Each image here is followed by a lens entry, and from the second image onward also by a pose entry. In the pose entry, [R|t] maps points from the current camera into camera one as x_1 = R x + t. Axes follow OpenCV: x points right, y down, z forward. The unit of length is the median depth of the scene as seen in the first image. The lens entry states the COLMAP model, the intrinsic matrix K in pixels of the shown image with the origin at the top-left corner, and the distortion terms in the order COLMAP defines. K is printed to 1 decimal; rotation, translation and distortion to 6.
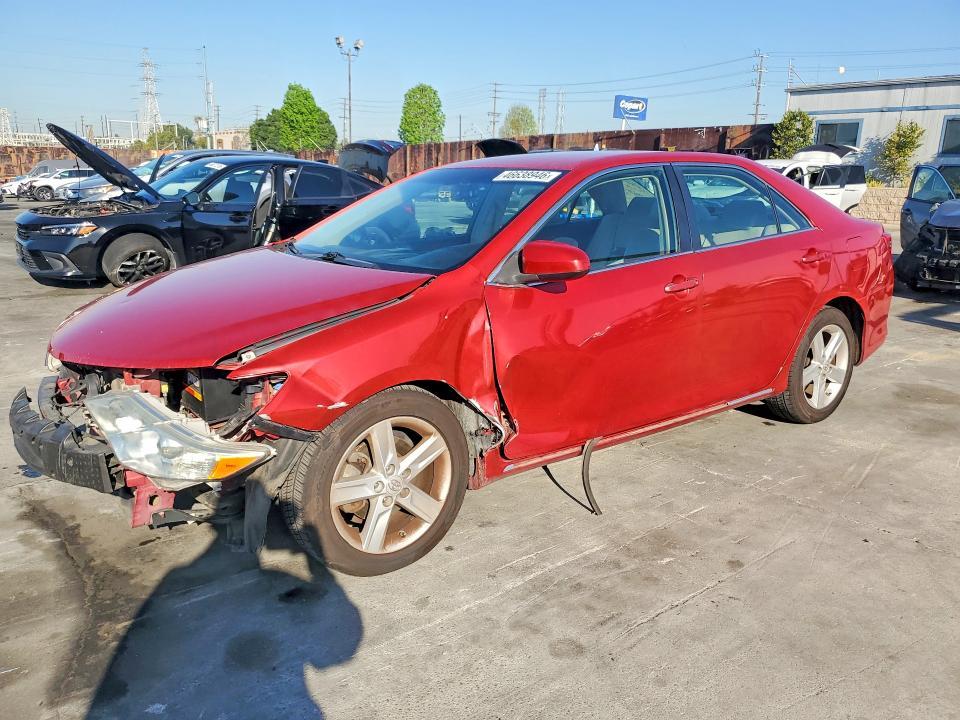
lens RADIAL K [[733.9, 0, 476.0], [0, 733.9, 357.4], [0, 0, 1]] dist [0.003715, 0.007927]
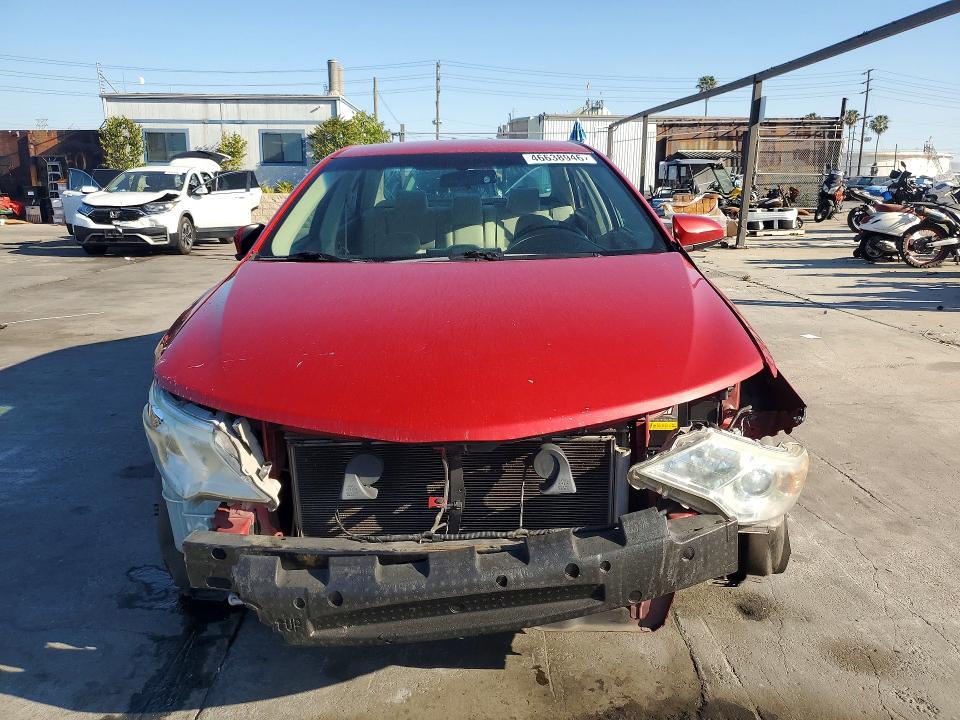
lens RADIAL K [[733.9, 0, 476.0], [0, 733.9, 357.4], [0, 0, 1]] dist [0.003715, 0.007927]
pose [[0.598422, -0.197246, 0.776521, -0.106499], [0.209152, 0.974072, 0.086245, -0.012132], [-0.773400, 0.110801, 0.624160, 0.065876]]
